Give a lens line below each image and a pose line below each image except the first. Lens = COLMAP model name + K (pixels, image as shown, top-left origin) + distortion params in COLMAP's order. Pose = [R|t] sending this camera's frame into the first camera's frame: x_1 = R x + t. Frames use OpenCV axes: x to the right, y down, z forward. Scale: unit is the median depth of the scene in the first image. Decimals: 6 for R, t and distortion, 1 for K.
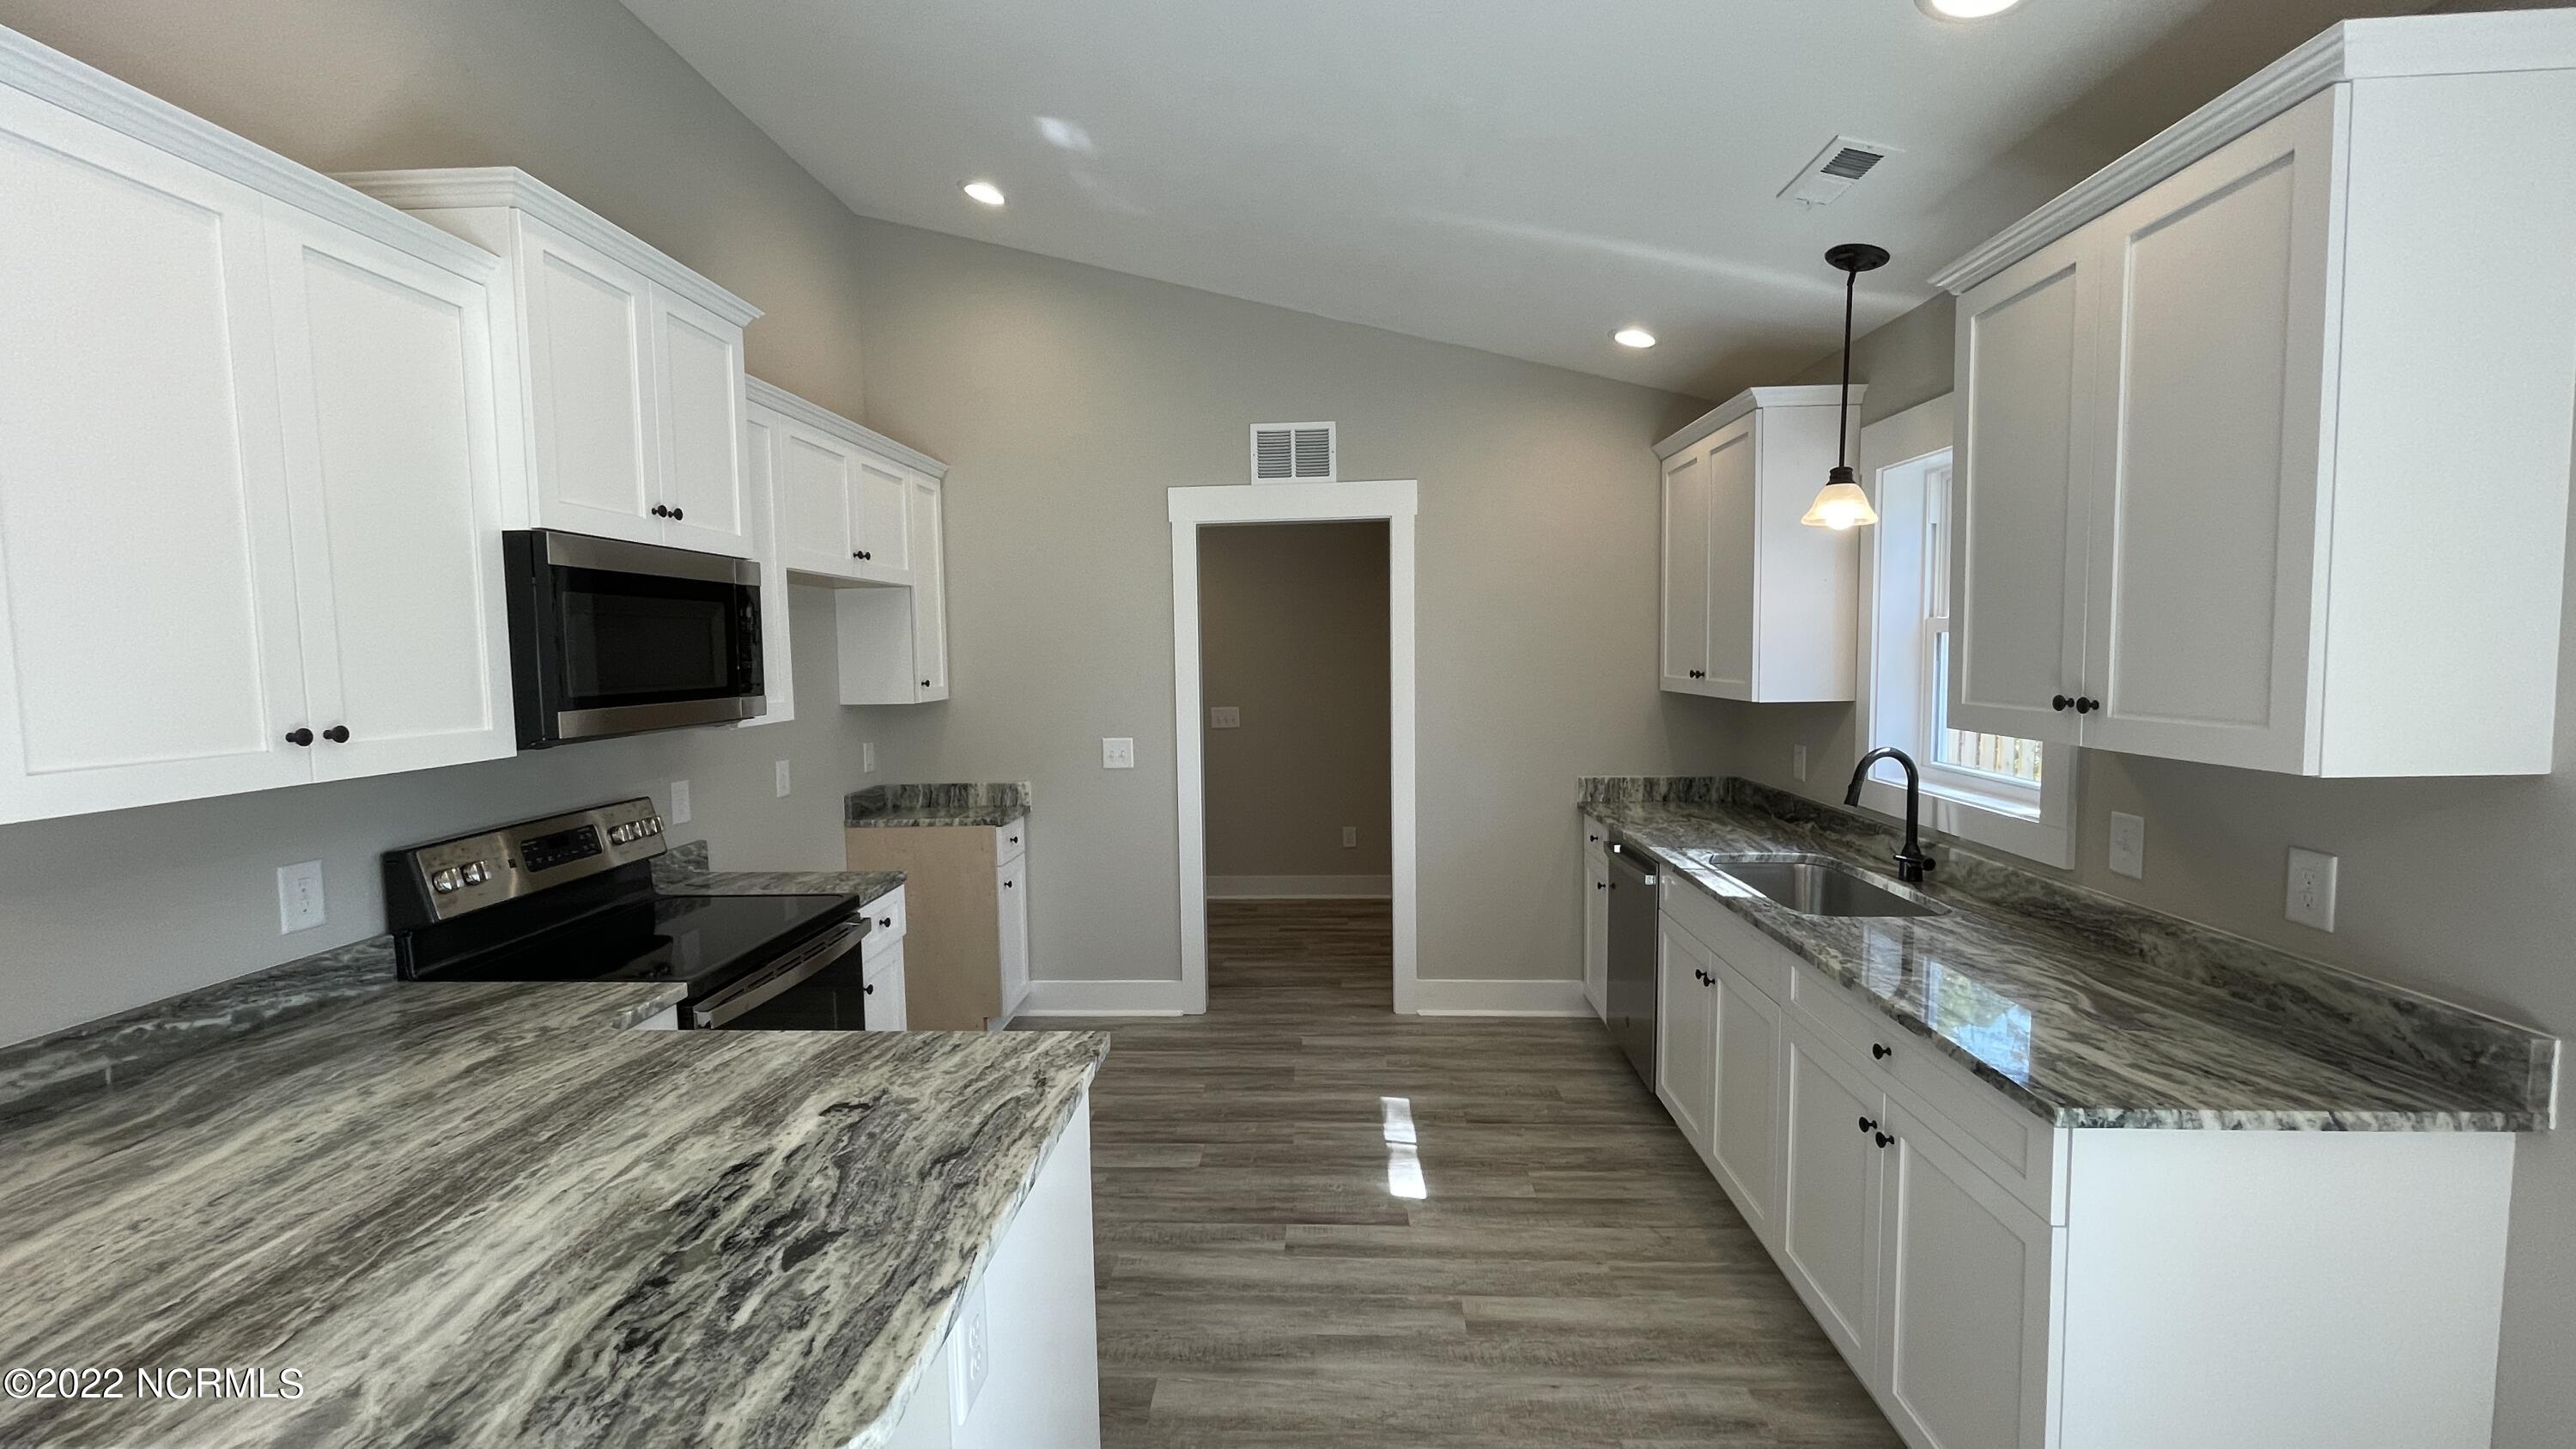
lens RADIAL K [[1052.1, 0, 1288.0], [0, 1052.1, 724.5], [0, 0, 1]] dist [-0.001429, -0.000071]
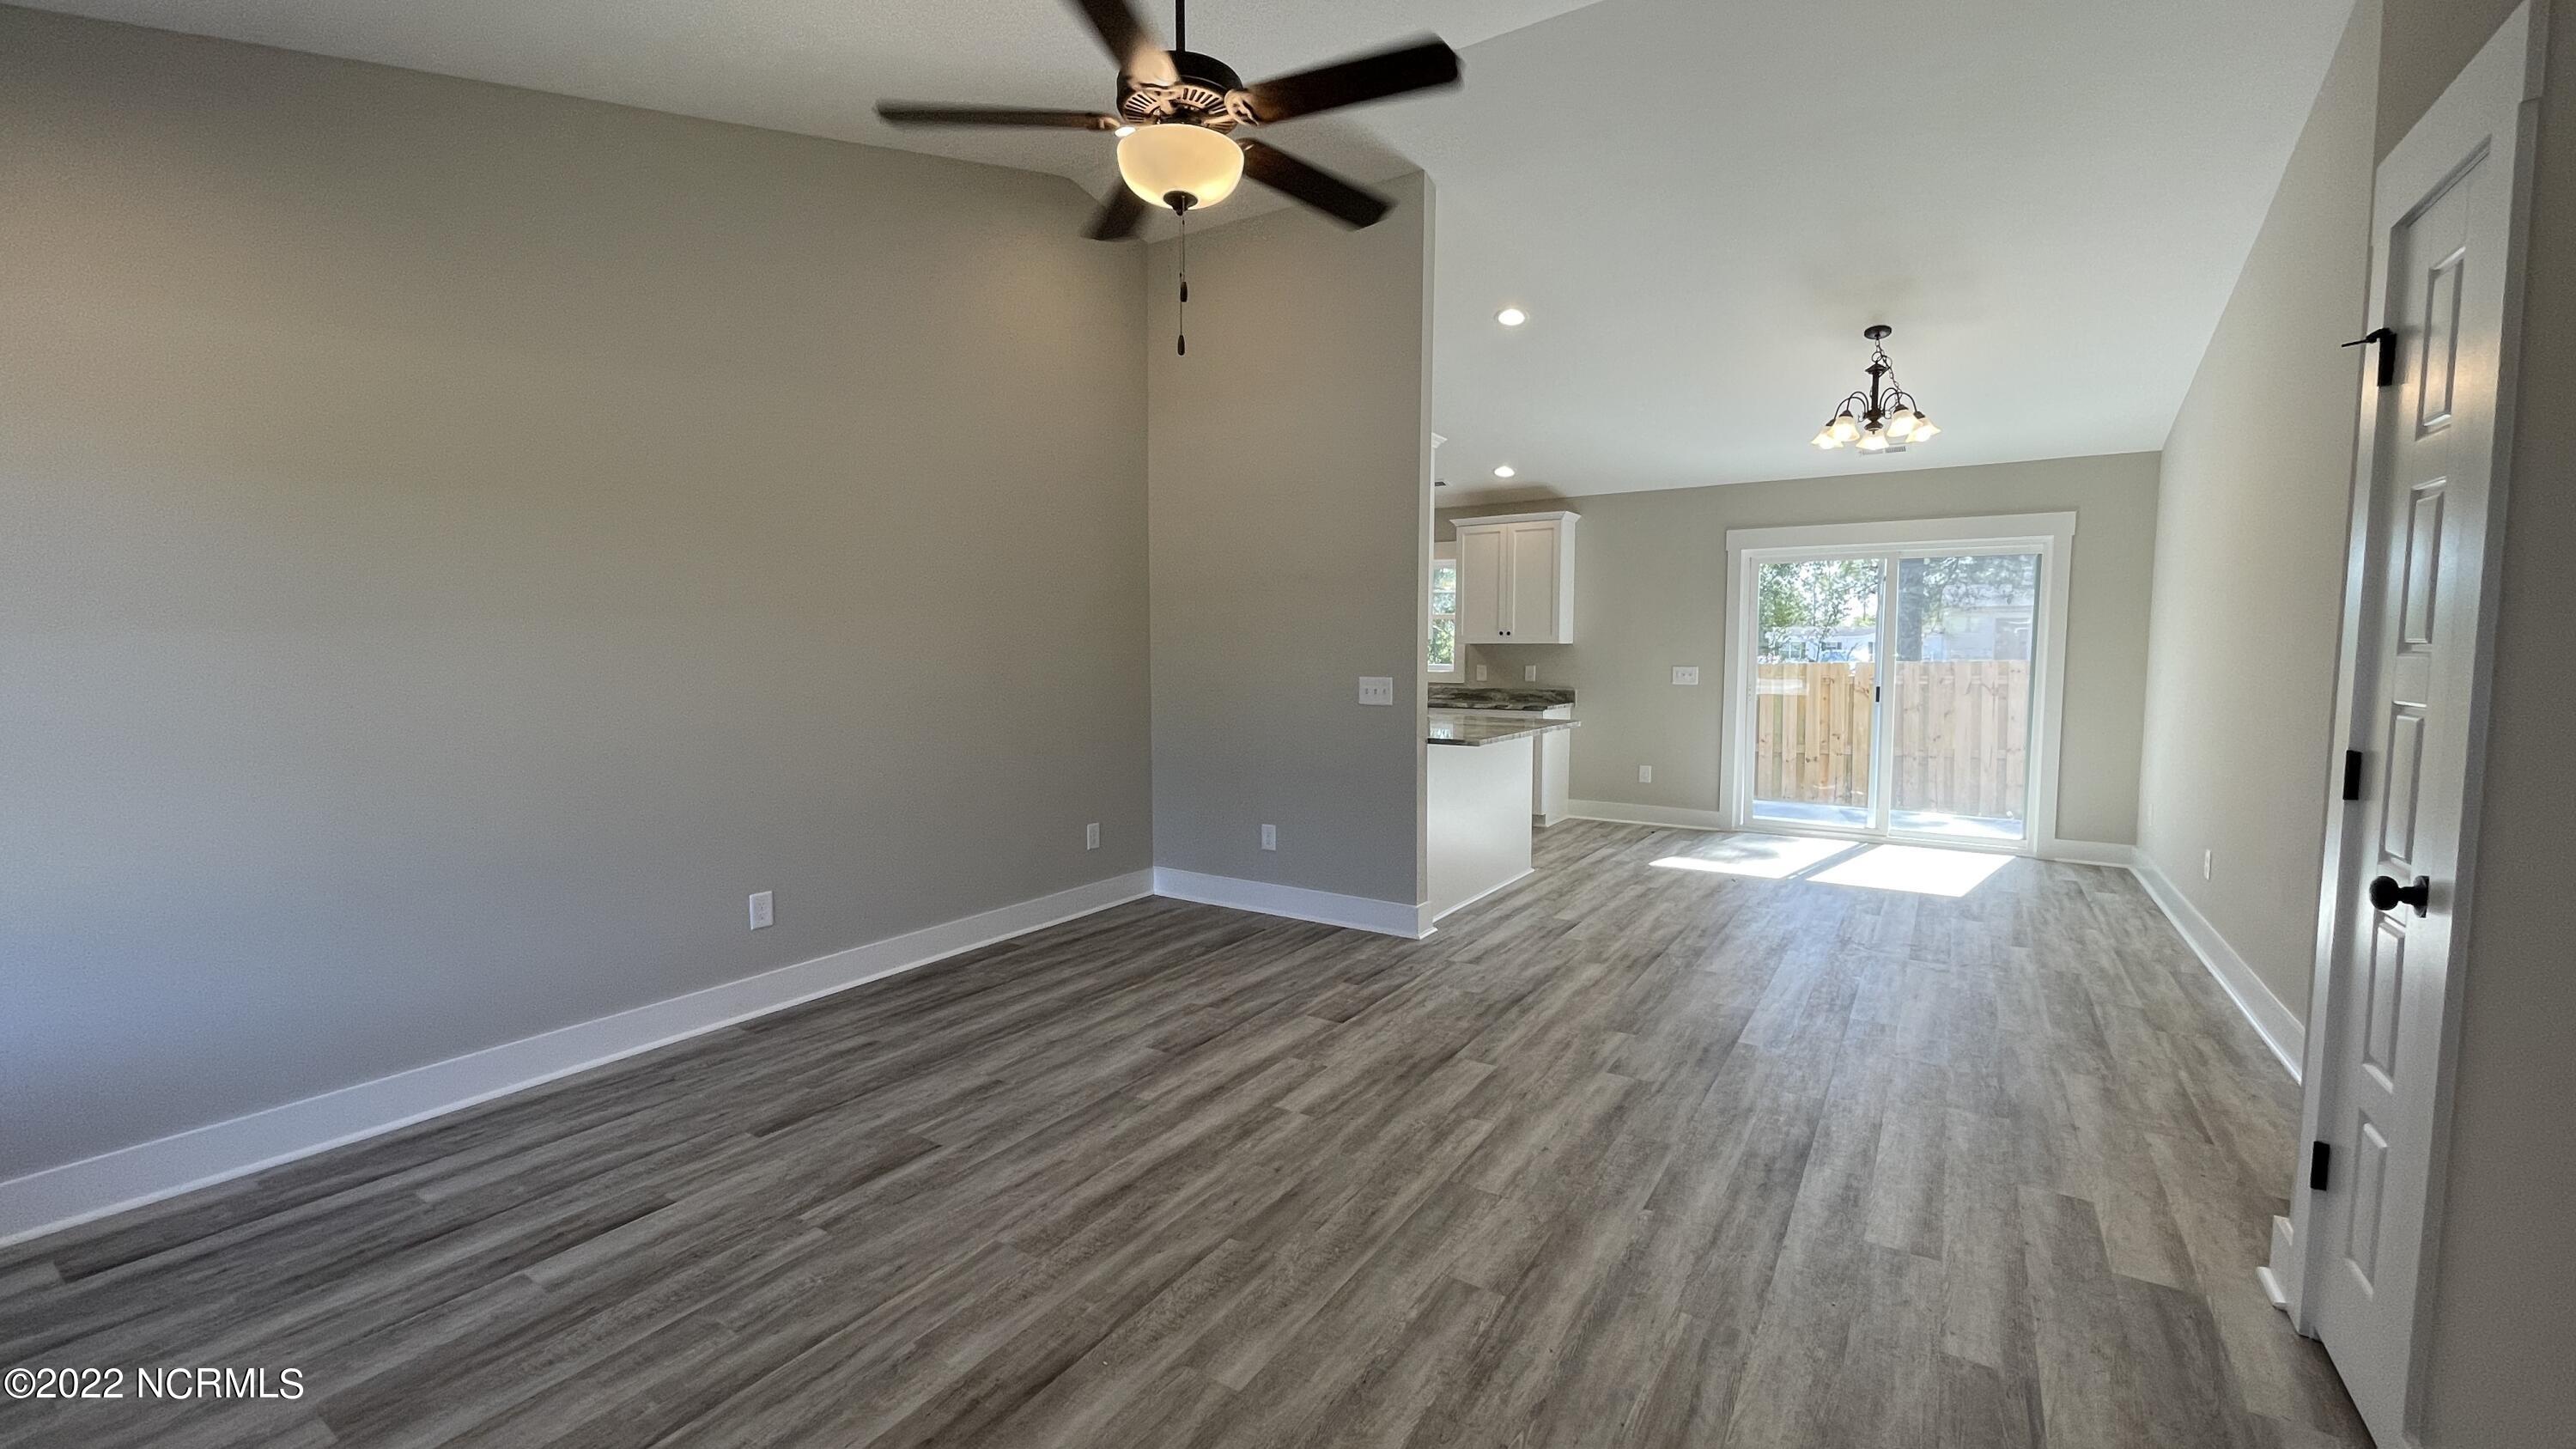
lens RADIAL K [[1052.1, 0, 1288.0], [0, 1052.1, 724.5], [0, 0, 1]] dist [-0.001429, -0.000071]
pose [[0.503170, -0.050297, 0.862722, -2.698895], [0.055892, 0.998109, 0.025591, 0.152548], [-0.862378, 0.035342, 0.505030, -0.315546]]
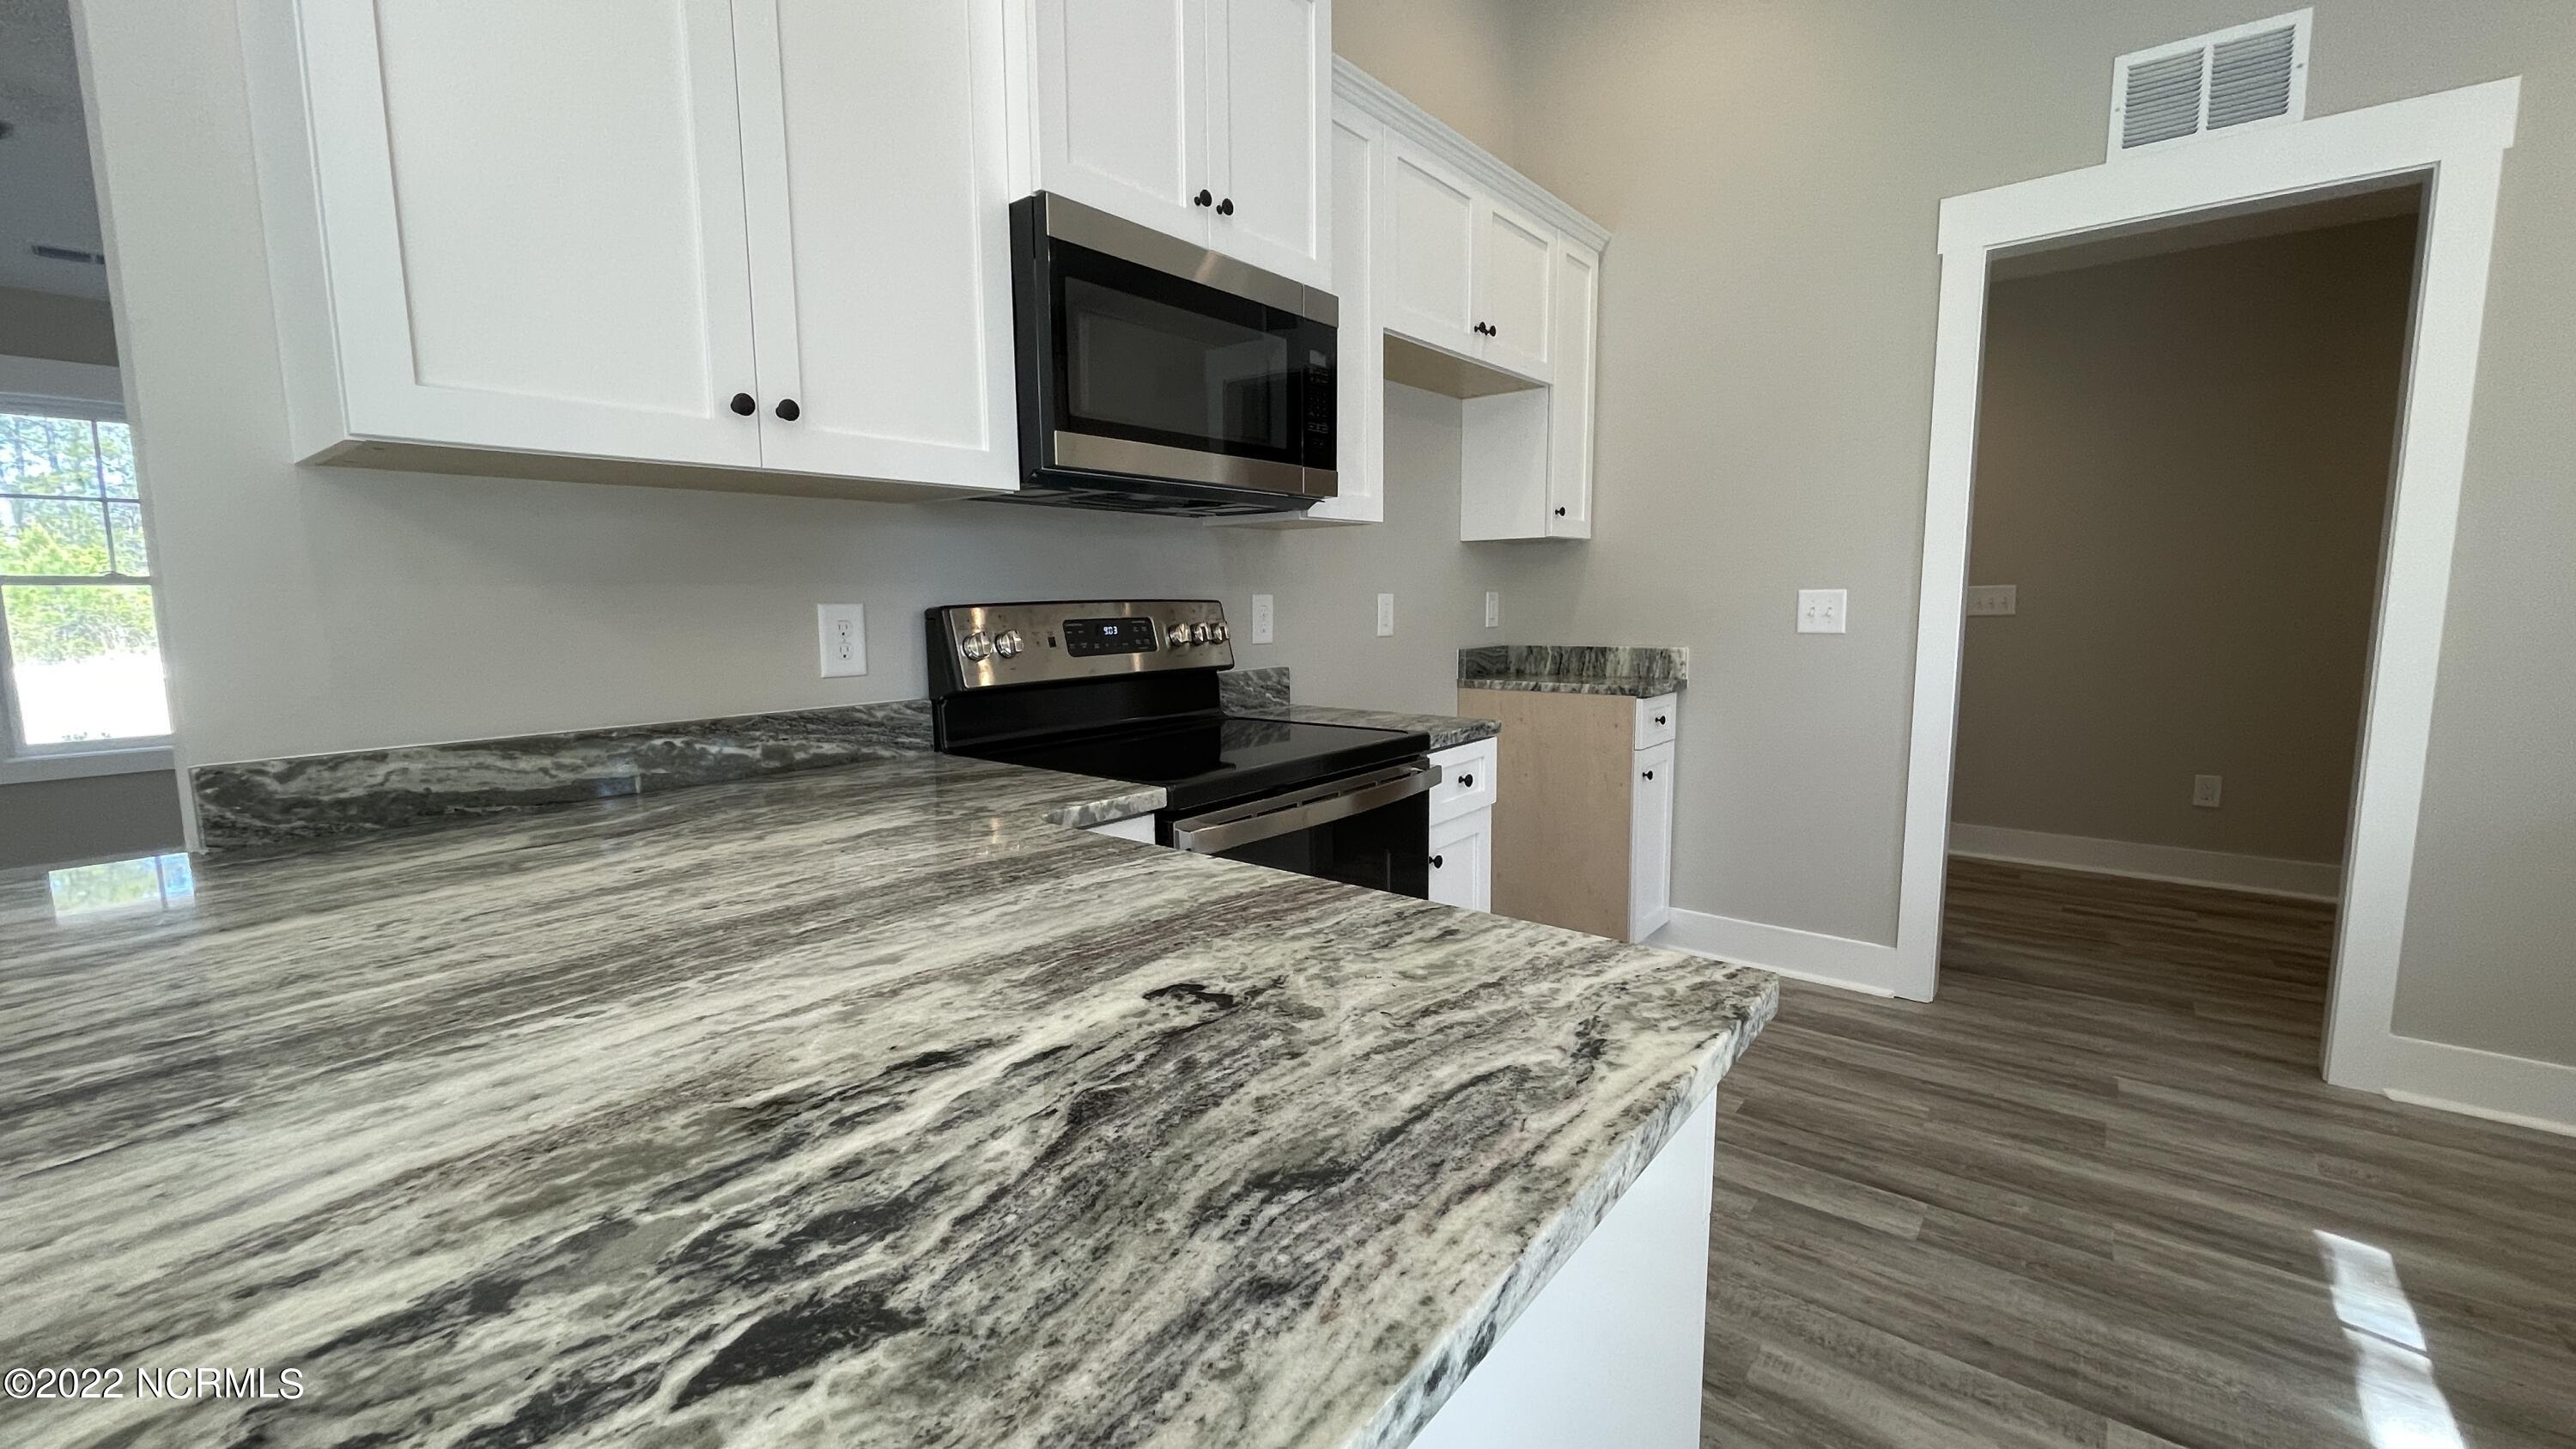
lens RADIAL K [[1050.8, 0, 1268.0], [0, 1050.8, 722.1], [0, 0, 1]] dist [0.001093, -0.000162]
pose [[0.801566, 0.080645, -0.592442, -0.066970], [-0.046349, 0.996261, 0.072905, 0.124246], [0.596107, -0.030979, 0.802307, 0.394066]]
